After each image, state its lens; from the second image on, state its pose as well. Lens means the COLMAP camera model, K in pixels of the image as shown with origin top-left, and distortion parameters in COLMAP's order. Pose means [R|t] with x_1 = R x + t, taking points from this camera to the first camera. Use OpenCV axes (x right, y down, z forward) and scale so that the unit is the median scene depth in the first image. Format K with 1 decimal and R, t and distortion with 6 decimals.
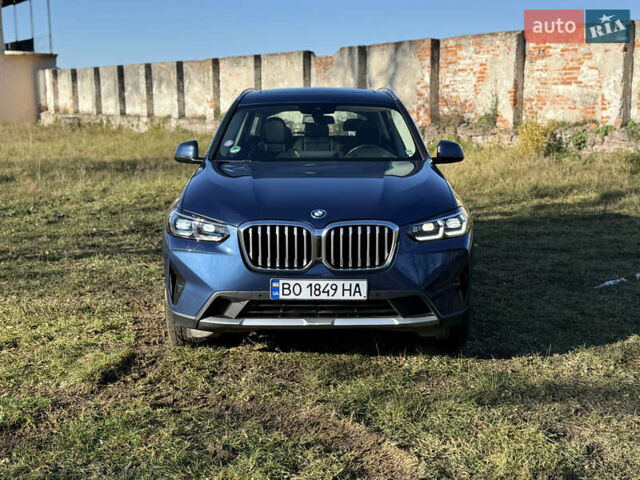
lens RADIAL K [[868.0, 0, 320.0], [0, 868.0, 240.0], [0, 0, 1]] dist [0.004532, 0.026715]
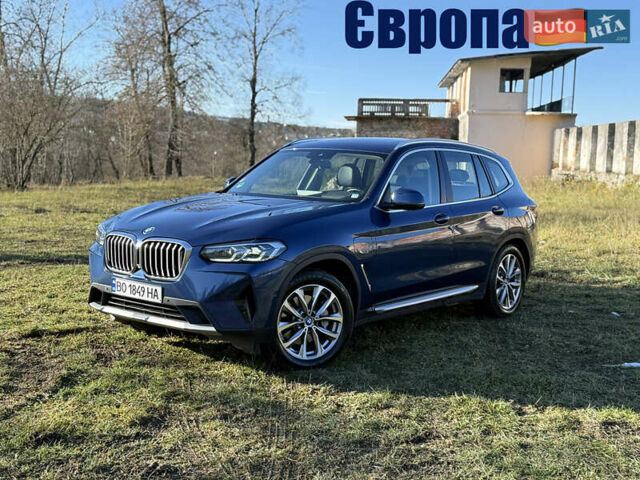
lens RADIAL K [[868.0, 0, 320.0], [0, 868.0, 240.0], [0, 0, 1]] dist [0.004532, 0.026715]
pose [[0.738889, 0.076649, -0.669454, 0.202422], [-0.122895, 0.992175, -0.022042, -0.003909], [0.662526, 0.098559, 0.742526, 0.045741]]
